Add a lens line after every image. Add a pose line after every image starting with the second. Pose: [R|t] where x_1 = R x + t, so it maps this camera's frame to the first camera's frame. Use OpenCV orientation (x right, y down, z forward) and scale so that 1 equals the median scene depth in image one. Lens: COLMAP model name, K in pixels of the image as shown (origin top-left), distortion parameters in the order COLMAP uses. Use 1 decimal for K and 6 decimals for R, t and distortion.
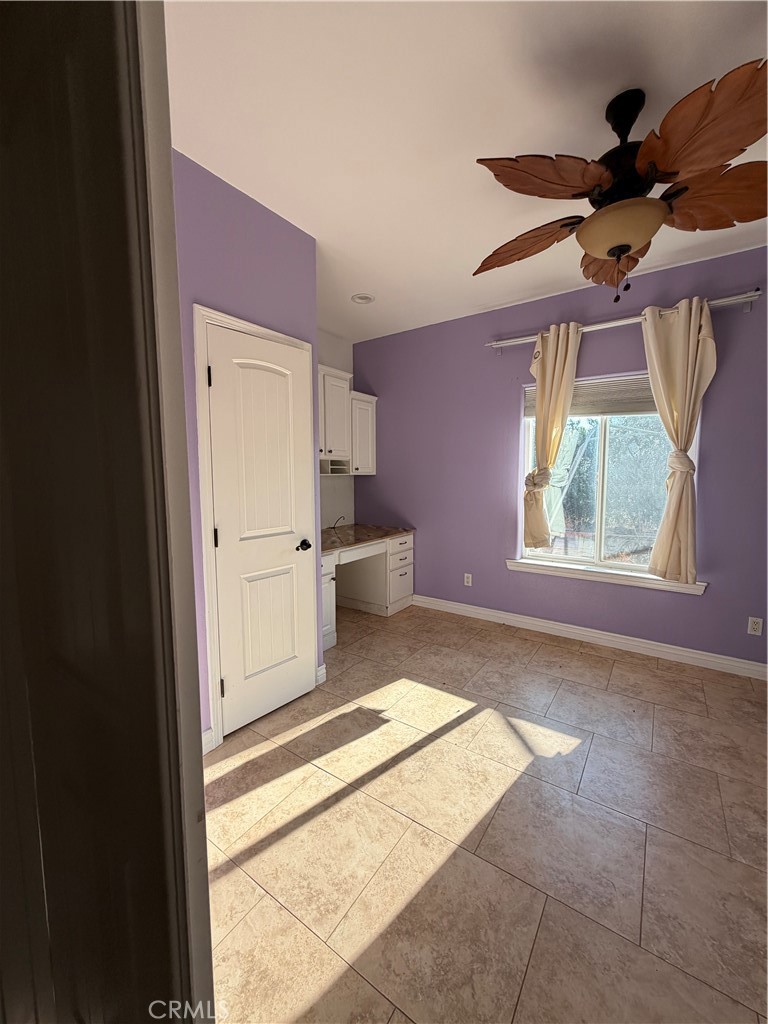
lens RADIAL K [[407.3, 0, 385.4], [0, 407.3, 508.2], [0, 0, 1]] dist [0.001252, 0.000367]
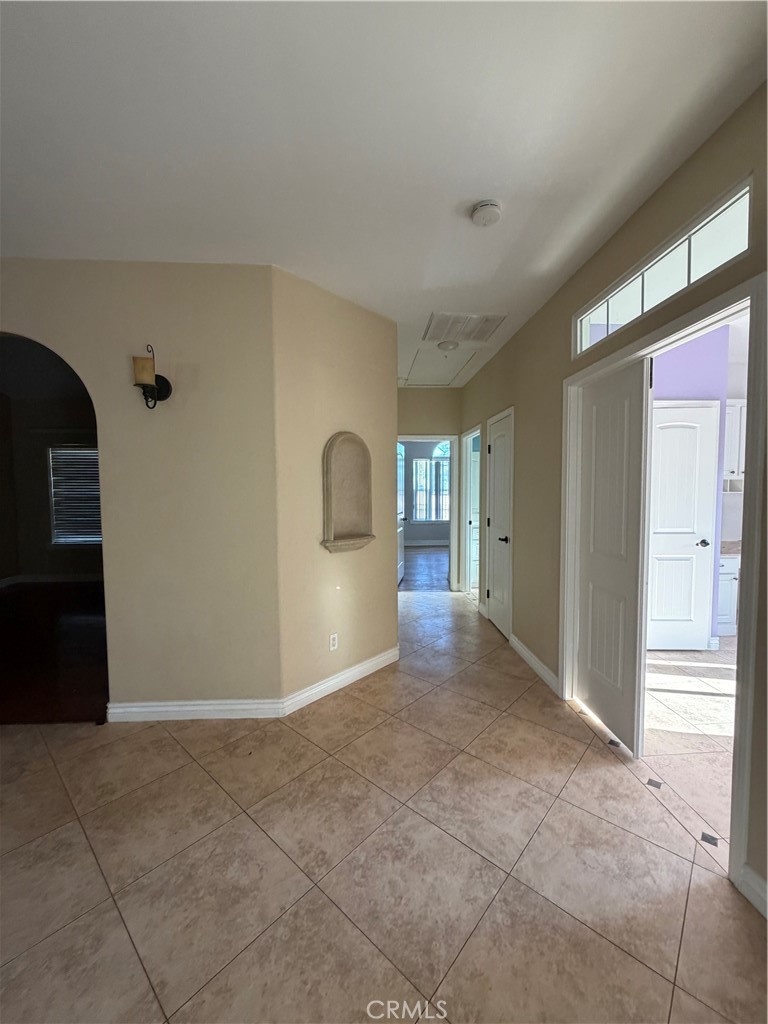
lens RADIAL K [[407.3, 0, 385.4], [0, 407.3, 508.2], [0, 0, 1]] dist [0.001252, 0.000367]
pose [[0.614739, 0.044763, -0.787460, 0.104791], [-0.067594, 0.997705, 0.003947, 0.017535], [0.785829, 0.050801, 0.616353, -0.340400]]
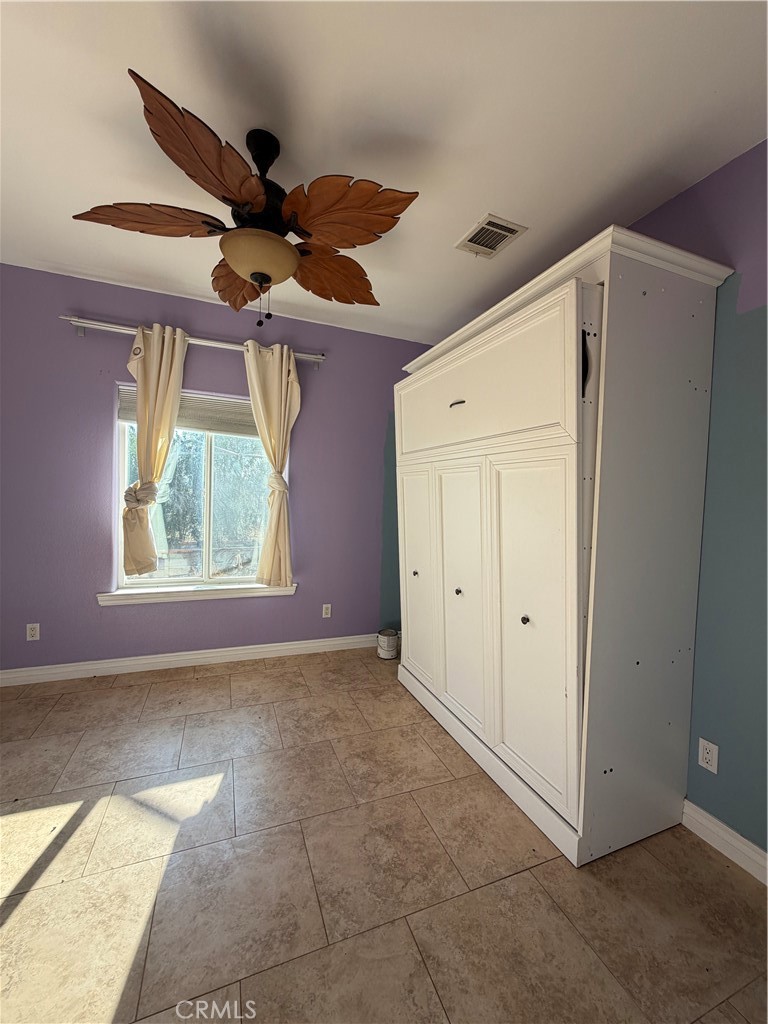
lens RADIAL K [[407.3, 0, 385.4], [0, 407.3, 508.2], [0, 0, 1]] dist [0.001252, 0.000367]
pose [[0.555040, -0.007377, 0.831791, -0.068497], [0.036999, 0.999190, -0.015827, -0.010981], [-0.831000, 0.039560, 0.554863, 0.109566]]
